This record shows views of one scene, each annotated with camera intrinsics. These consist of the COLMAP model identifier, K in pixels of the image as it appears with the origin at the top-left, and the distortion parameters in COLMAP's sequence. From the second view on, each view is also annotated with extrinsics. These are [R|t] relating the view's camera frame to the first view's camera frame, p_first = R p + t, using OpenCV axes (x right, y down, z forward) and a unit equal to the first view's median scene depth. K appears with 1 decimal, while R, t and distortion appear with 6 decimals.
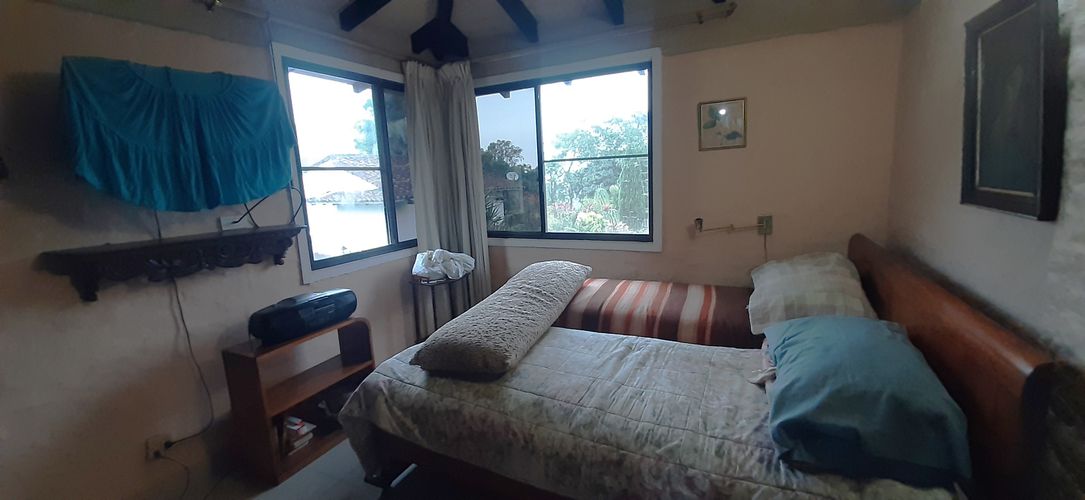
lens RADIAL K [[419.6, 0, 543.9], [0, 419.6, 244.9], [0, 0, 1]] dist [0.001754, -0.010819]
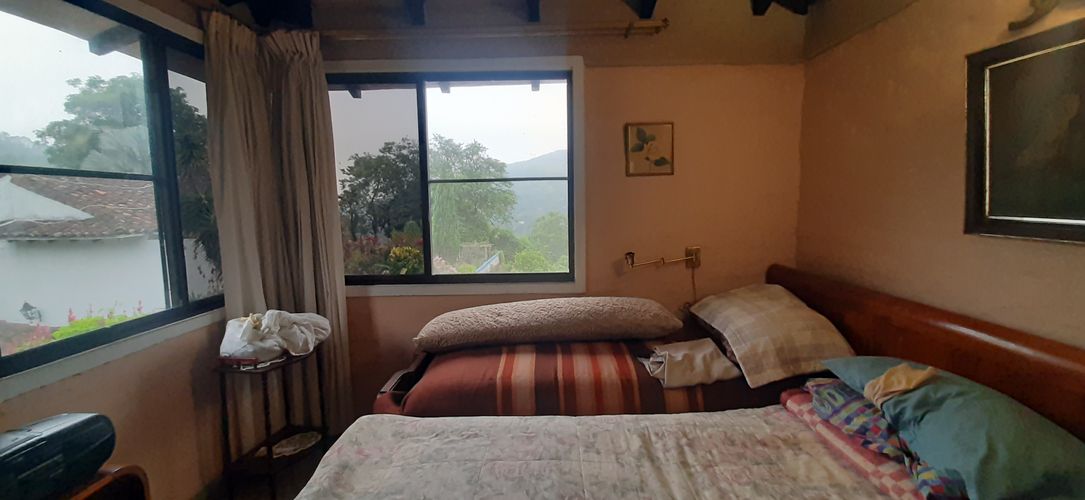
lens RADIAL K [[419.6, 0, 543.9], [0, 419.6, 244.9], [0, 0, 1]] dist [0.001754, -0.010819]
pose [[0.898323, -0.012948, 0.439145, -0.161707], [0.047781, 0.996516, -0.068359, -0.024532], [-0.436730, 0.082391, 0.895812, 0.261917]]
